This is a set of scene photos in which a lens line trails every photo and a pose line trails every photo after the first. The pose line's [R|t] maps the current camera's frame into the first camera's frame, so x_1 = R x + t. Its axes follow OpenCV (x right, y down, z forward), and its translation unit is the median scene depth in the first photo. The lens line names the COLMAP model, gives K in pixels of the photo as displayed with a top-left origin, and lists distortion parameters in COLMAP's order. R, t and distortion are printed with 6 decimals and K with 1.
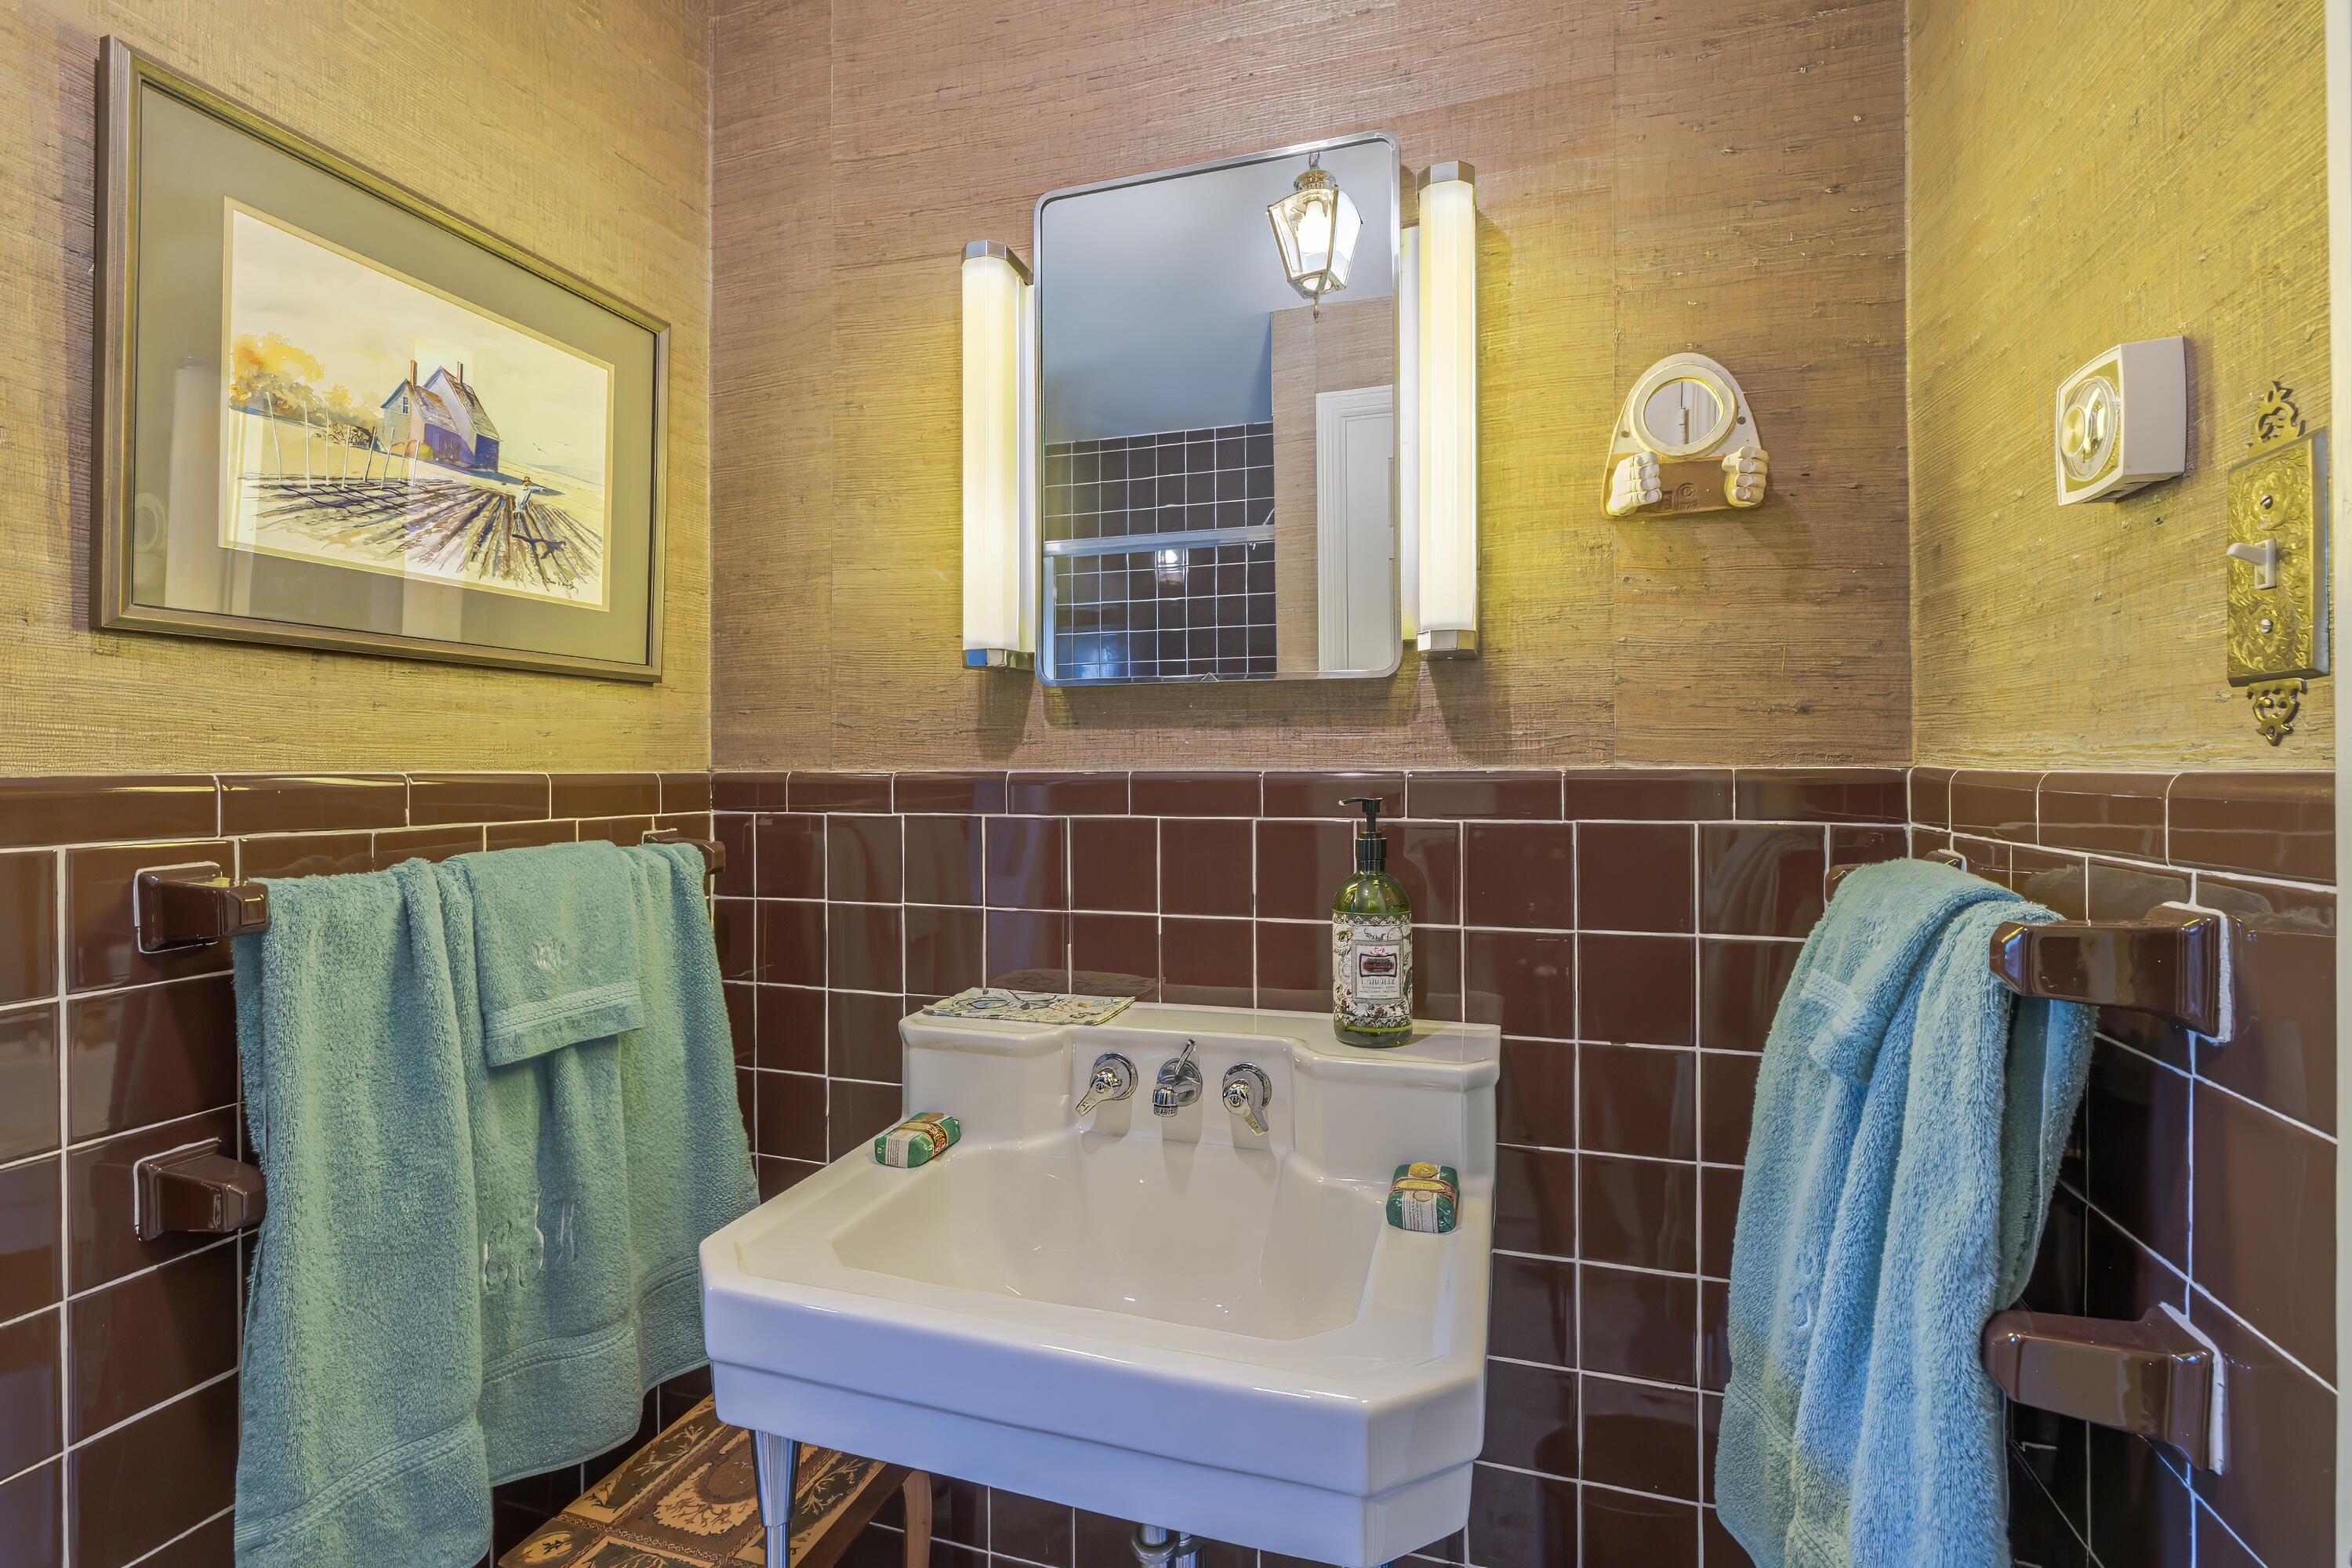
lens RADIAL K [[1059.1, 0, 1172.5], [0, 1059.1, 771.7], [0, 0, 1]] dist [0.001725, 0.000331]
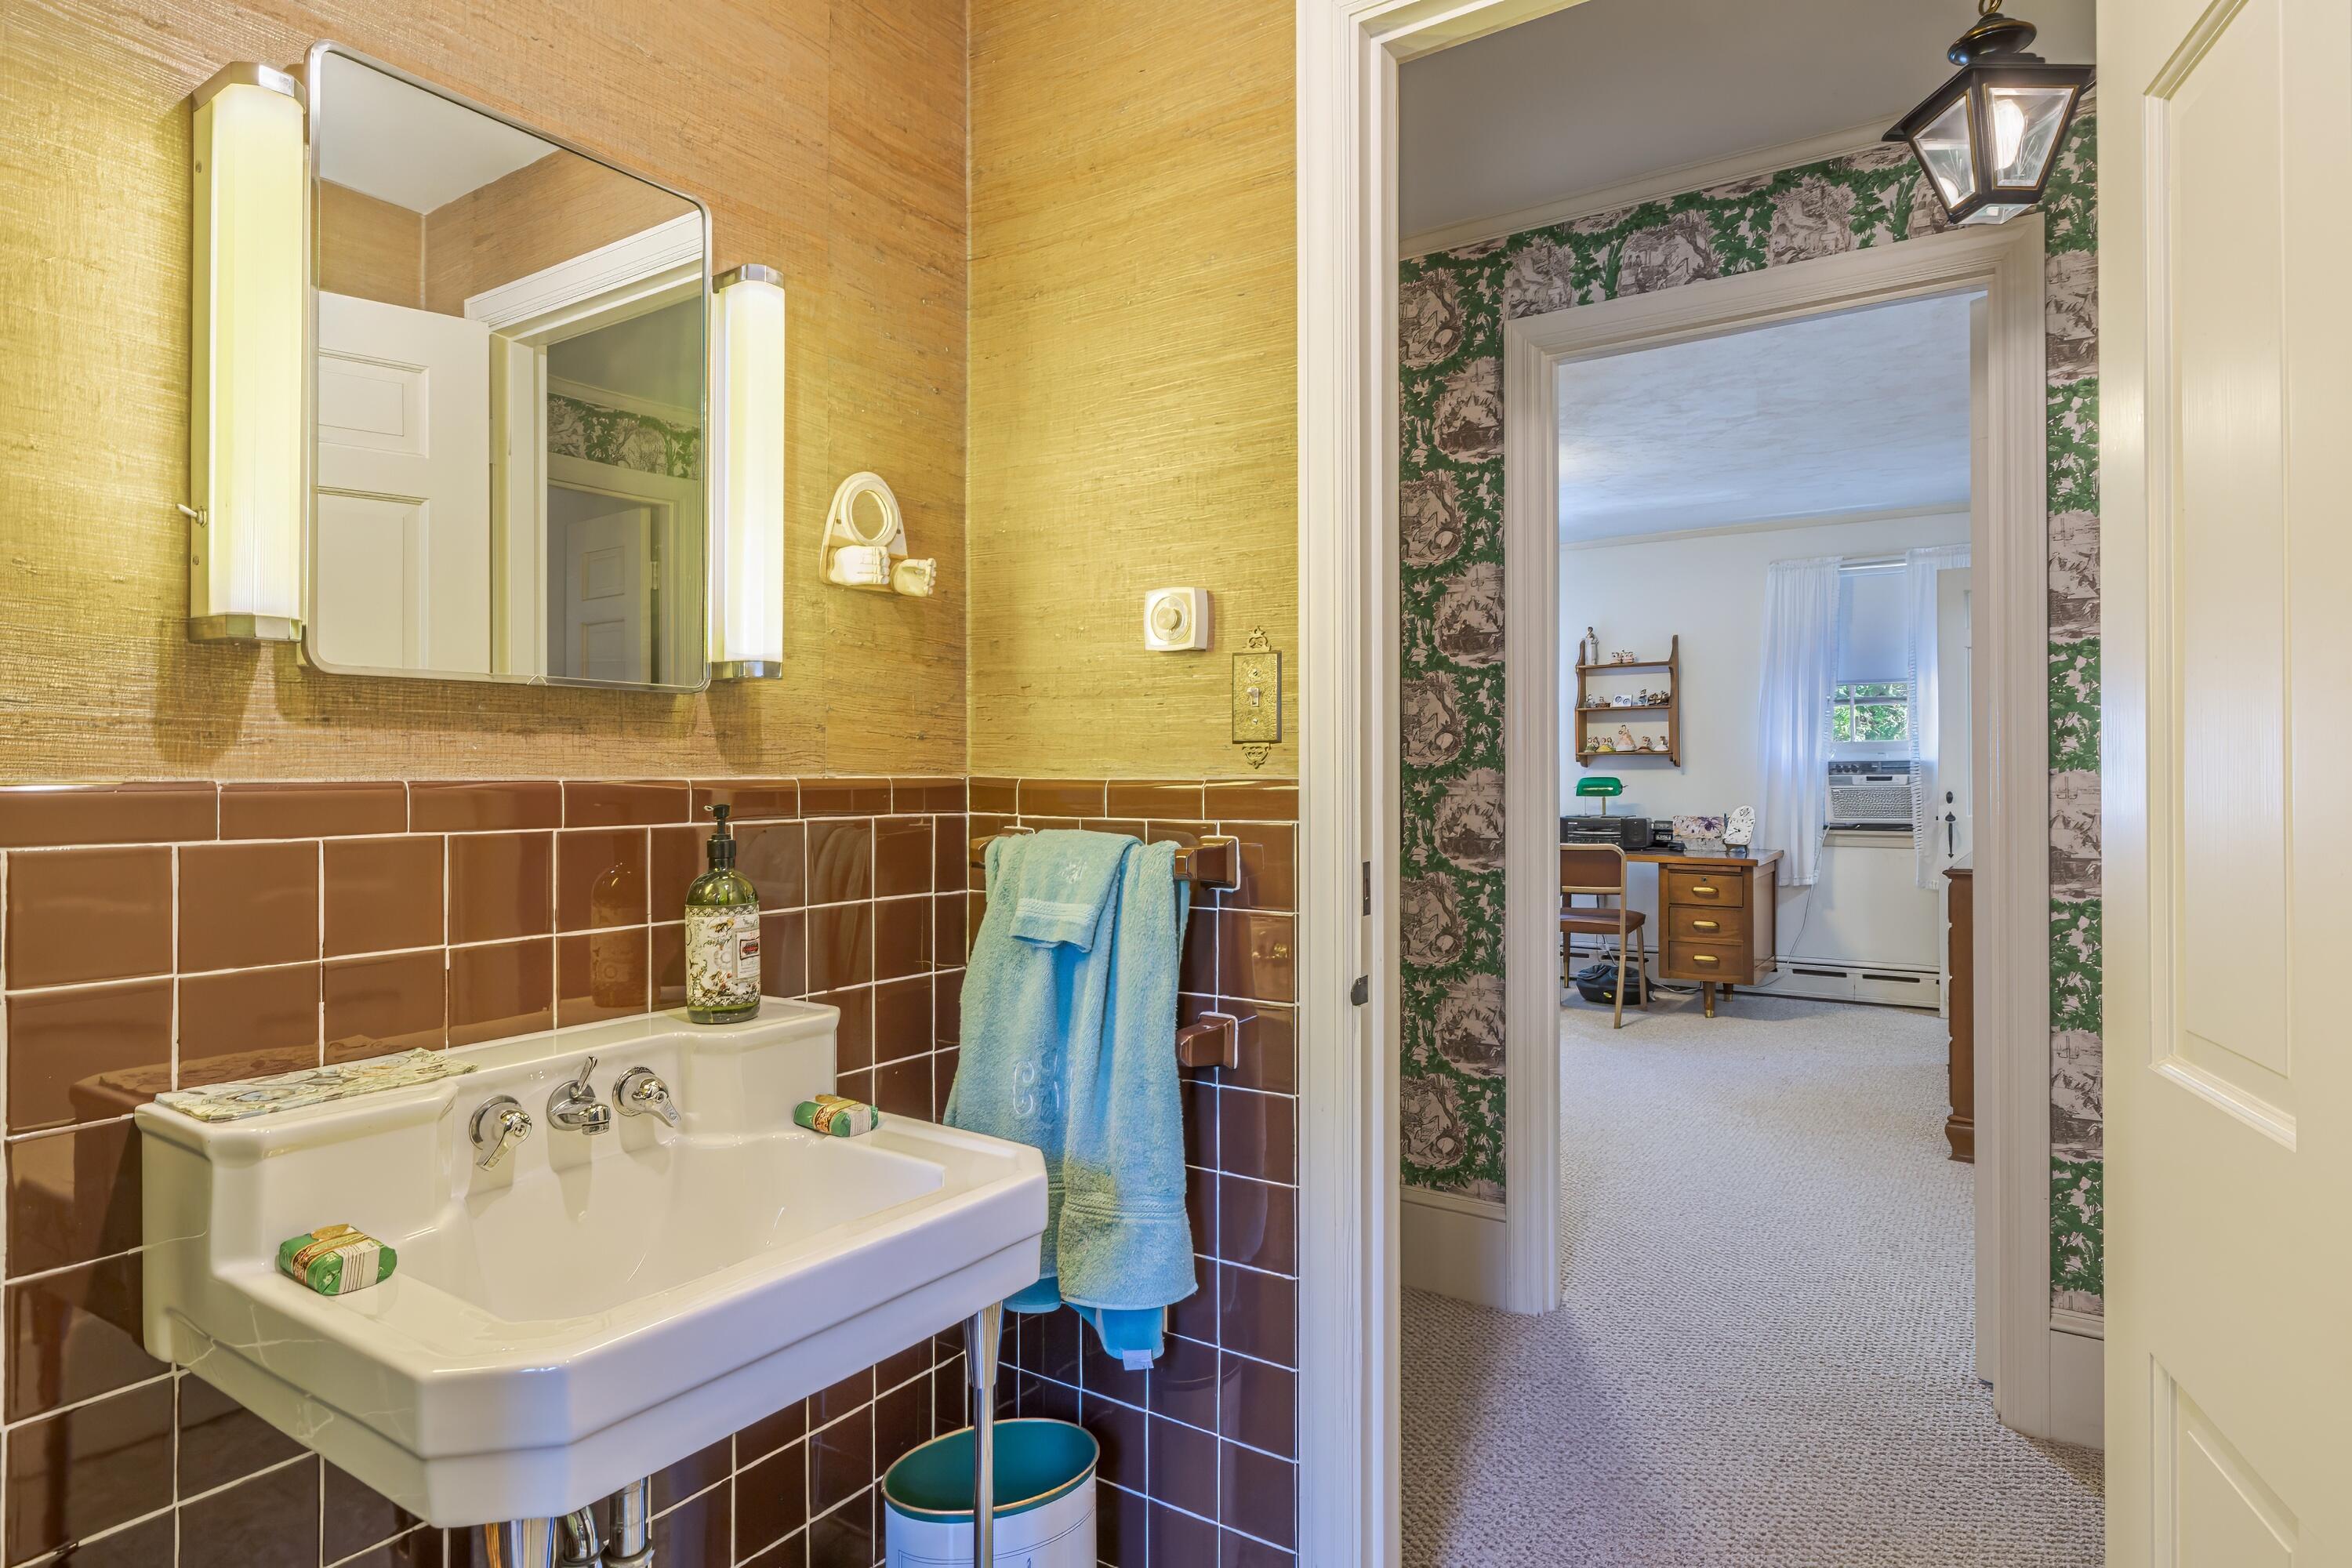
lens RADIAL K [[1326.7, 0, 1177.7], [0, 1326.7, 777.8], [0, 0, 1]] dist [-0.002200, -0.000355]
pose [[0.273707, -0.000334, 0.961813, -1.025043], [0.002513, 0.999997, -0.000368, -0.000868], [-0.961810, 0.002518, 0.273707, 0.151858]]
